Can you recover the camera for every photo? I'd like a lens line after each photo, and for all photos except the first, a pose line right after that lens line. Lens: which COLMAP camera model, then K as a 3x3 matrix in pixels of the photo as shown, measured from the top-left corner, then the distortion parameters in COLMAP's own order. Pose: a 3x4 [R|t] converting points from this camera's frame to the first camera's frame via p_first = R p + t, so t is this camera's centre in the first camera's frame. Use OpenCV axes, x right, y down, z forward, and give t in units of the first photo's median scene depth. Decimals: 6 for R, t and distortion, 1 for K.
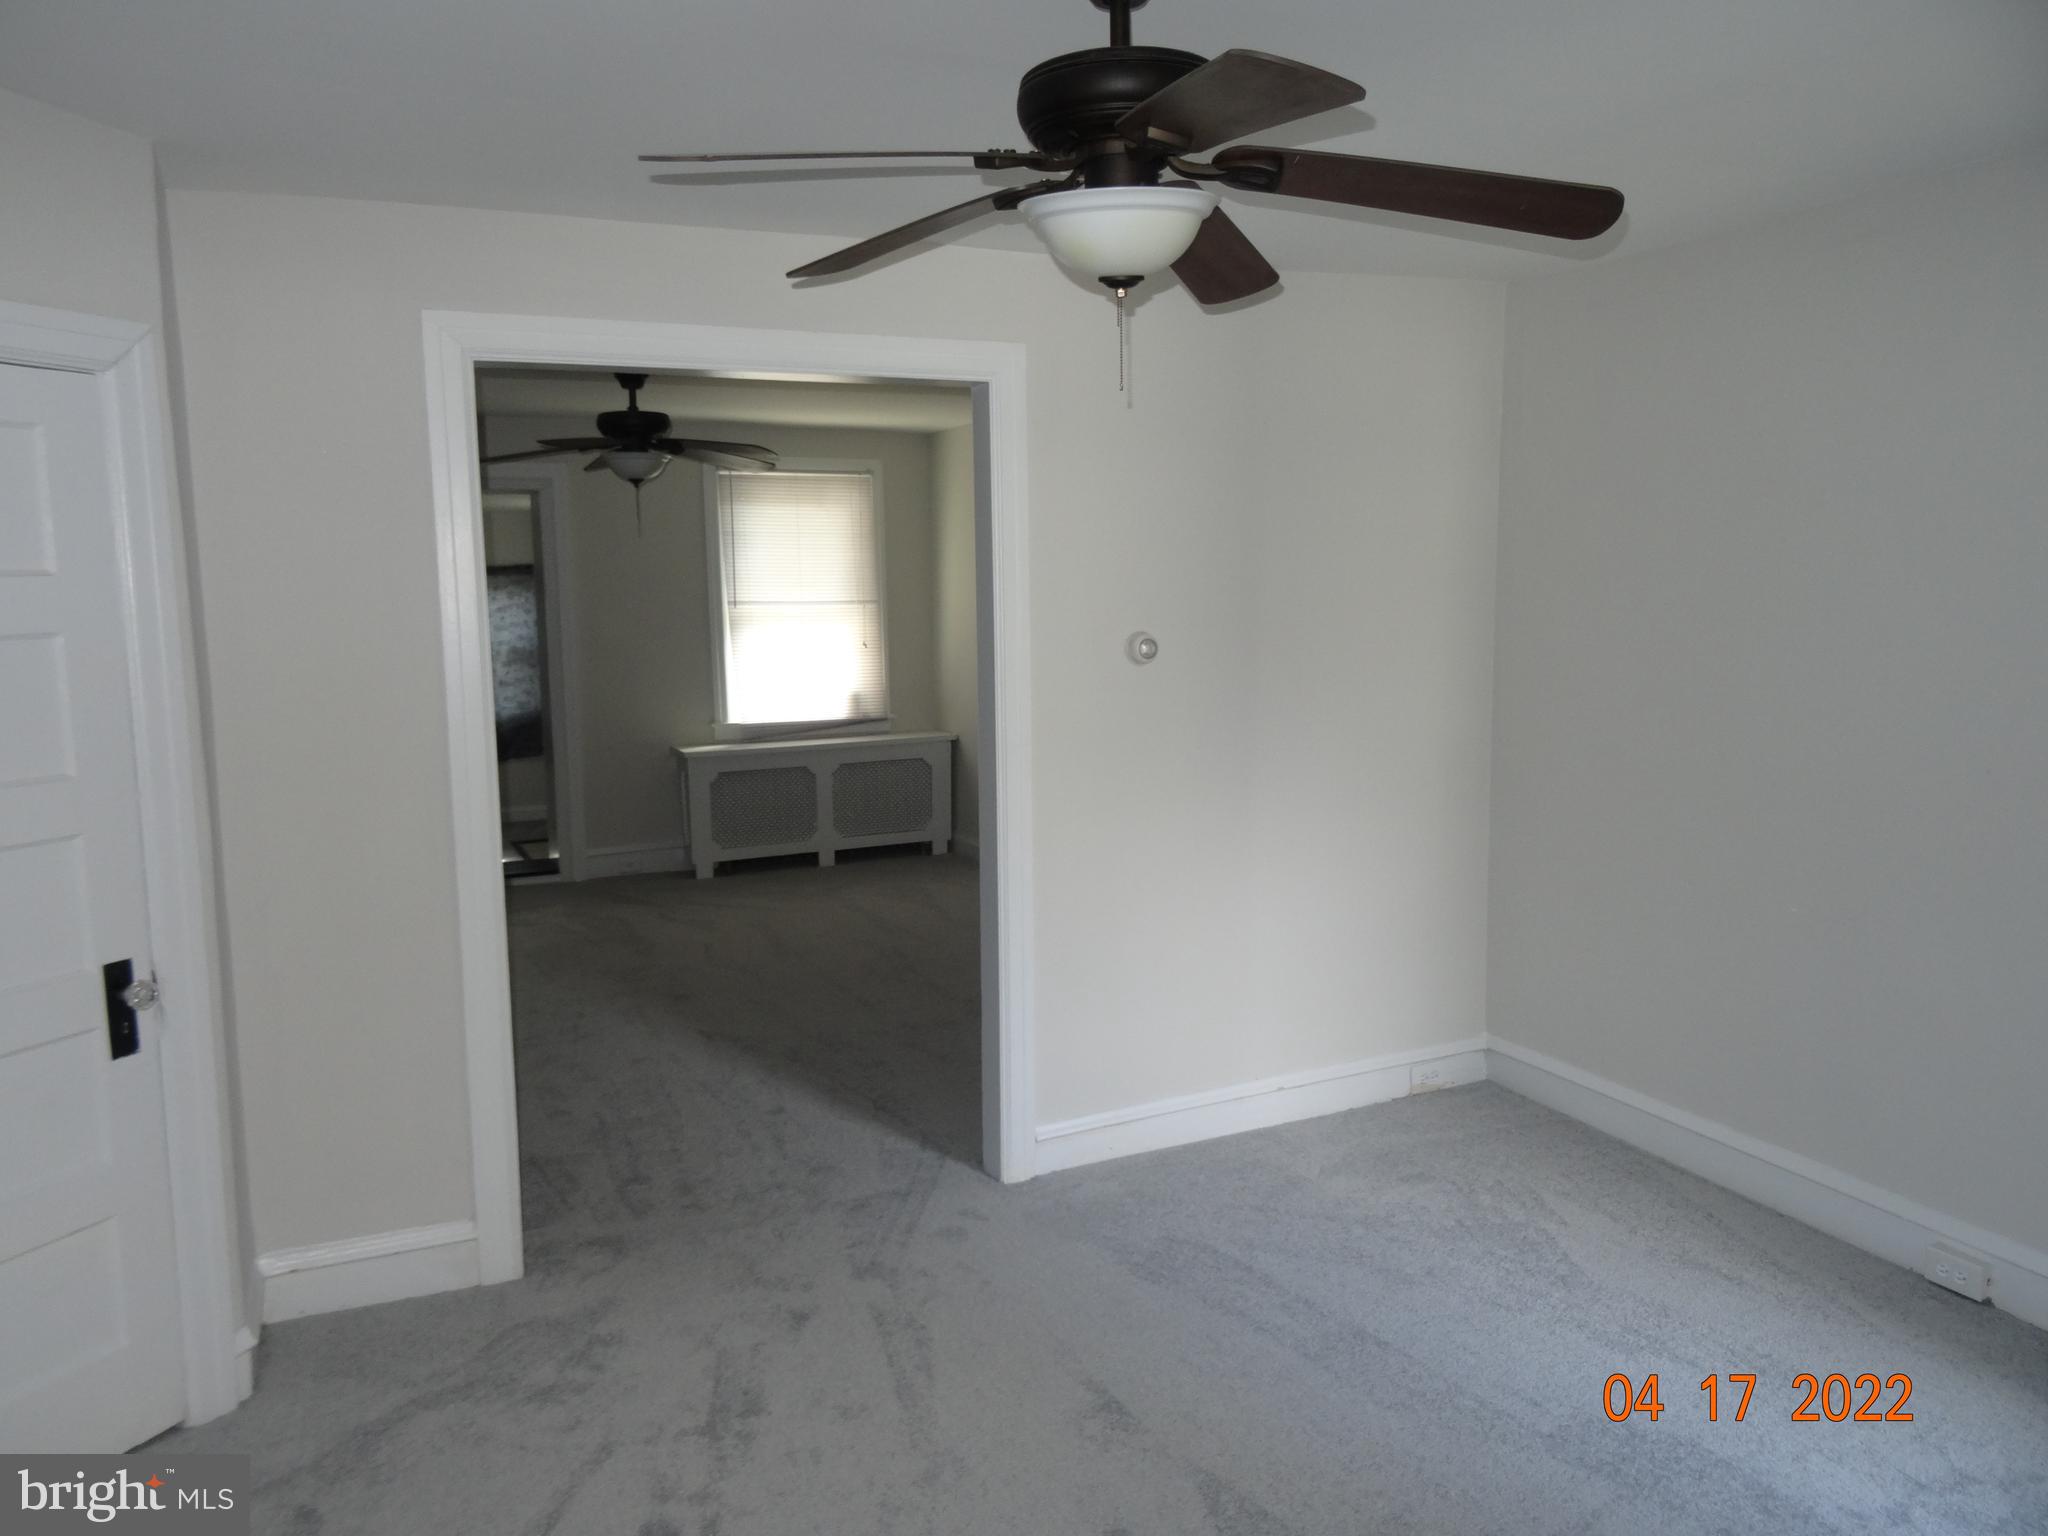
lens RADIAL K [[1481.9, 0, 1029.7], [0, 1481.9, 762.9], [0, 0, 1]] dist [0.012115, -0.010322]
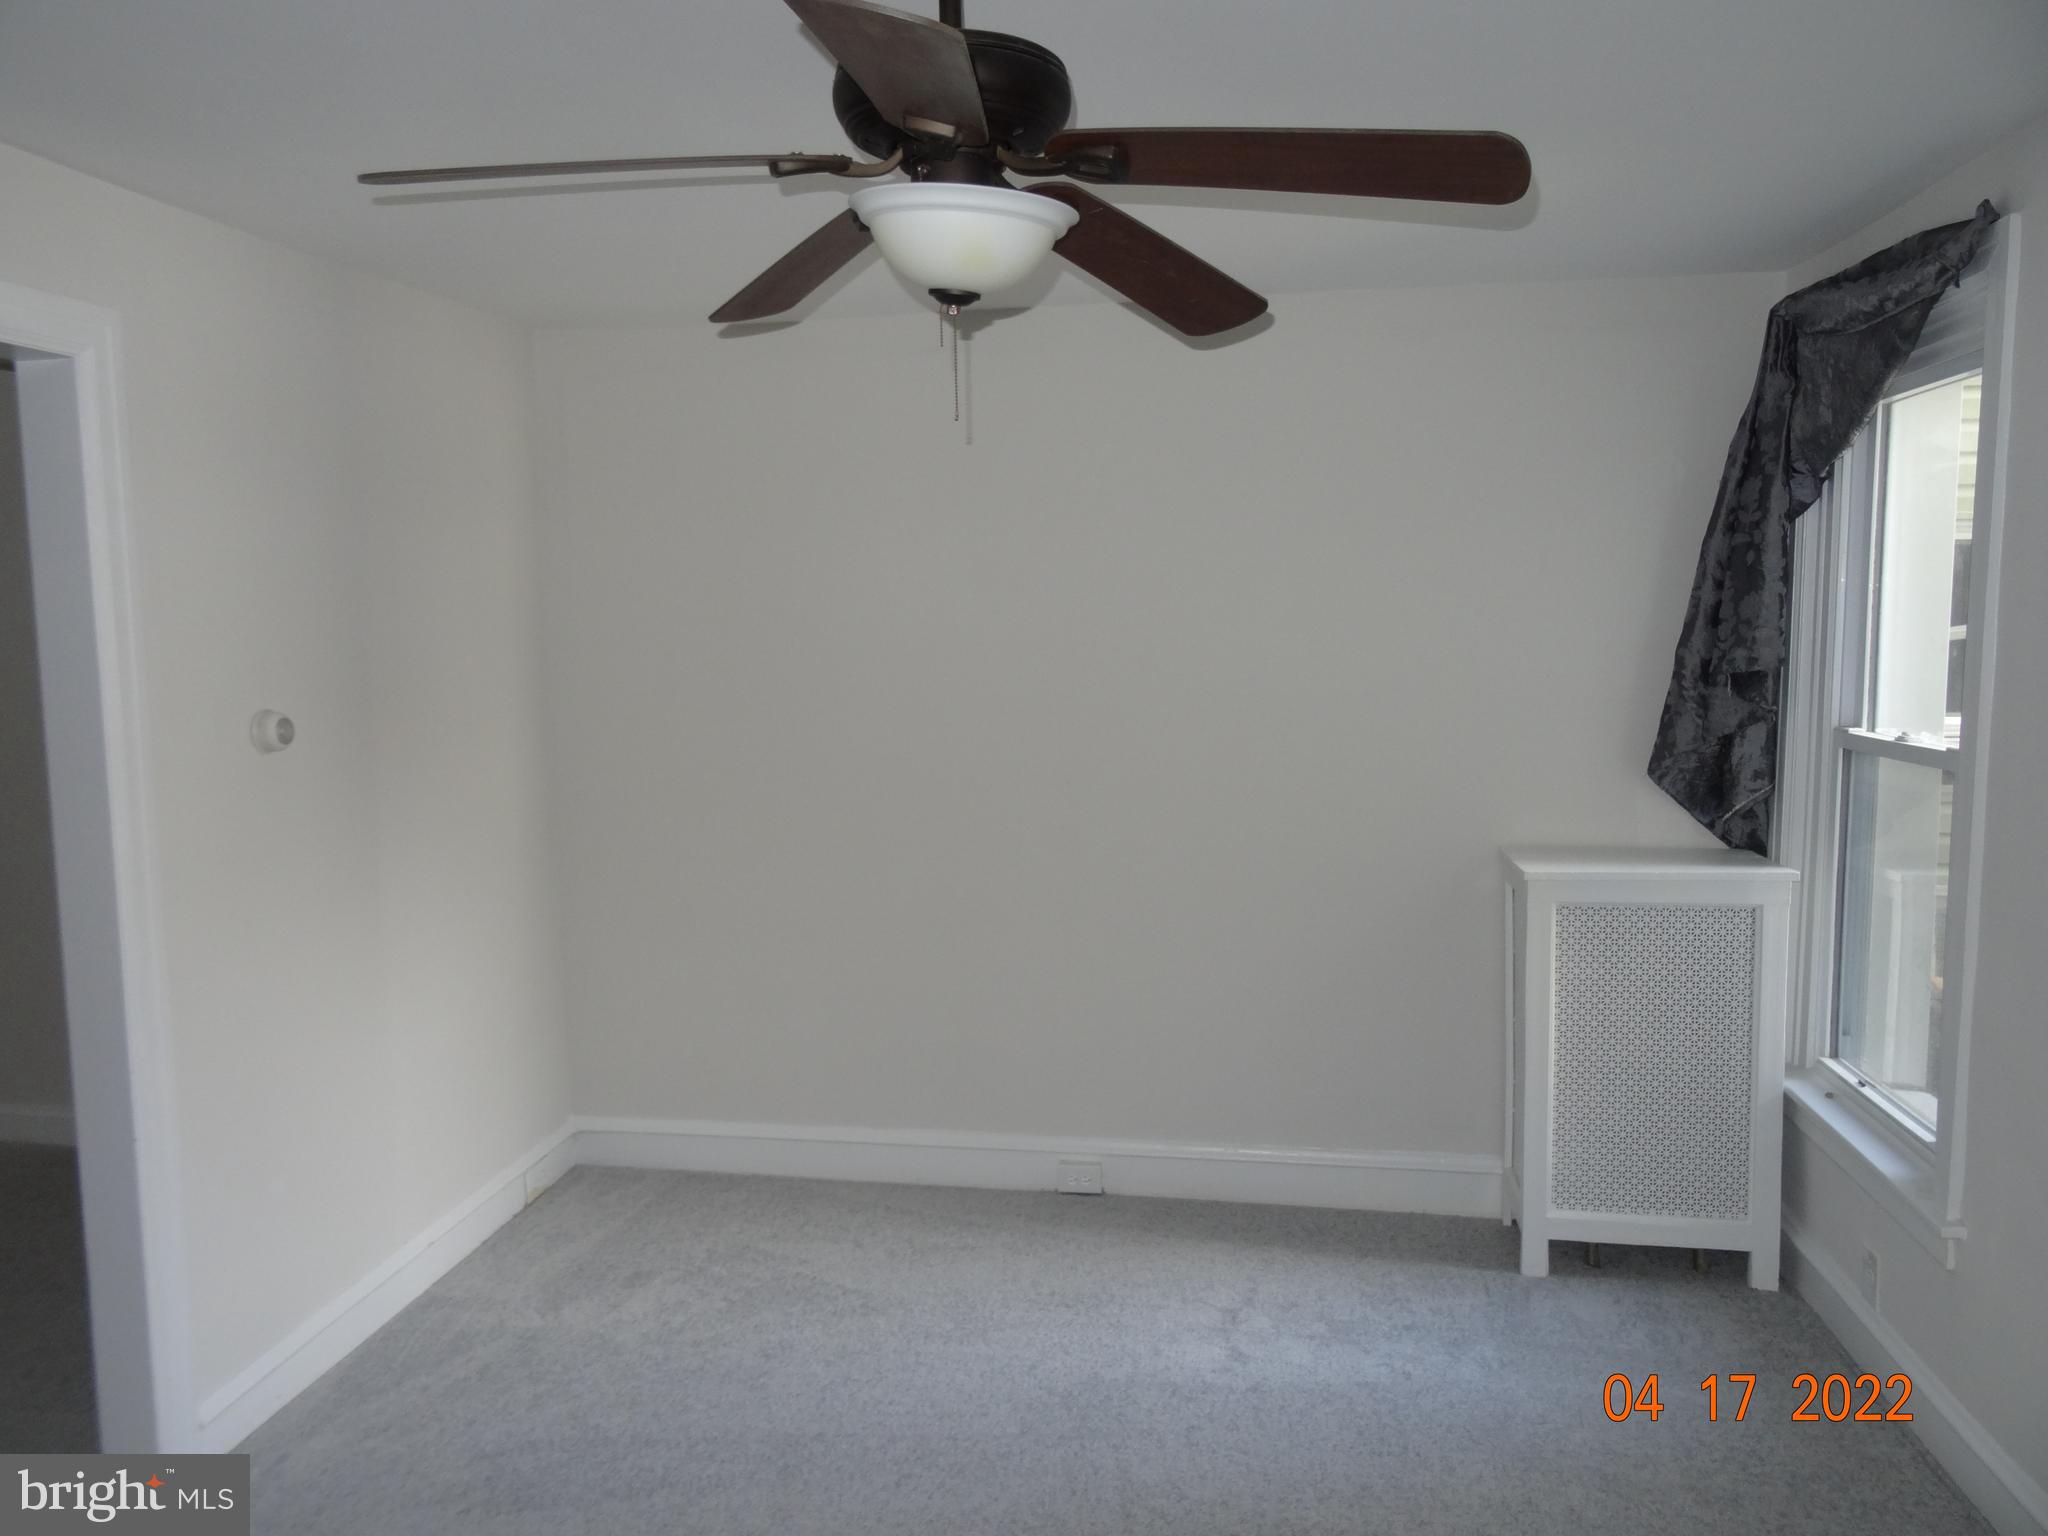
lens RADIAL K [[1481.9, 0, 1028.9], [0, 1481.9, 777.7], [0, 0, 1]] dist [0.012115, -0.010322]
pose [[0.558575, -0.090985, 0.824449, -0.368562], [0.115217, 0.992841, 0.031507, -0.035676], [-0.821413, 0.077391, 0.565058, 0.270174]]
